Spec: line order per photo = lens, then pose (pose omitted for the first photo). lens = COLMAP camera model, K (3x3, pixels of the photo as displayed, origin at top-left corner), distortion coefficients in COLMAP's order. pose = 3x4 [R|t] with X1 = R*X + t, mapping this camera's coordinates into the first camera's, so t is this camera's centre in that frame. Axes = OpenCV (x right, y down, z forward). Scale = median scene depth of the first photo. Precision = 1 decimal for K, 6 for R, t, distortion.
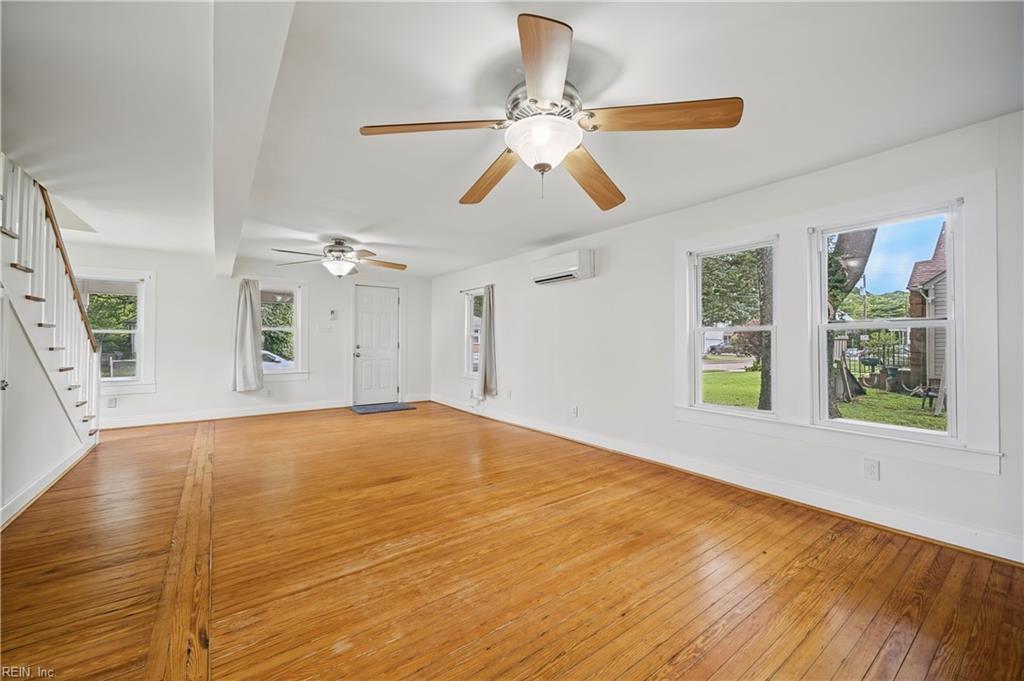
lens RADIAL K [[405.0, 0, 496.9], [0, 405.0, 338.2], [0, 0, 1]] dist [-0.000165, -0.000764]
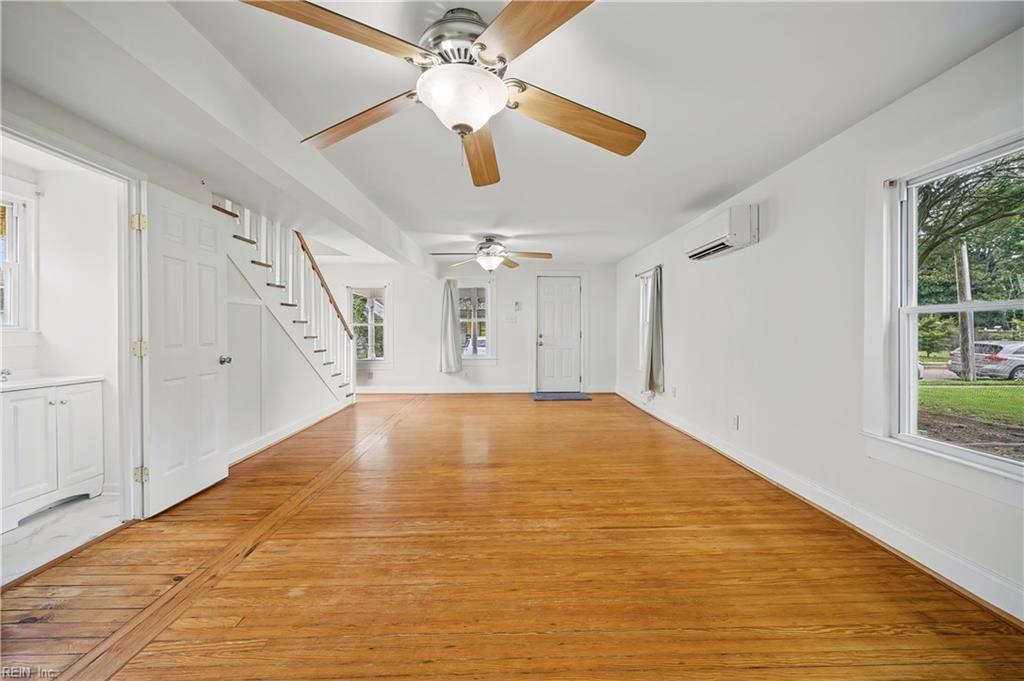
lens RADIAL K [[405.0, 0, 511.3], [0, 405.0, 334.1], [0, 0, 1]] dist [-0.000165, -0.000764]
pose [[0.820898, 0.001220, -0.571073, 0.357494], [0.008757, 0.999853, 0.014724, 0.000721], [0.571007, -0.017088, 0.820767, 0.180773]]
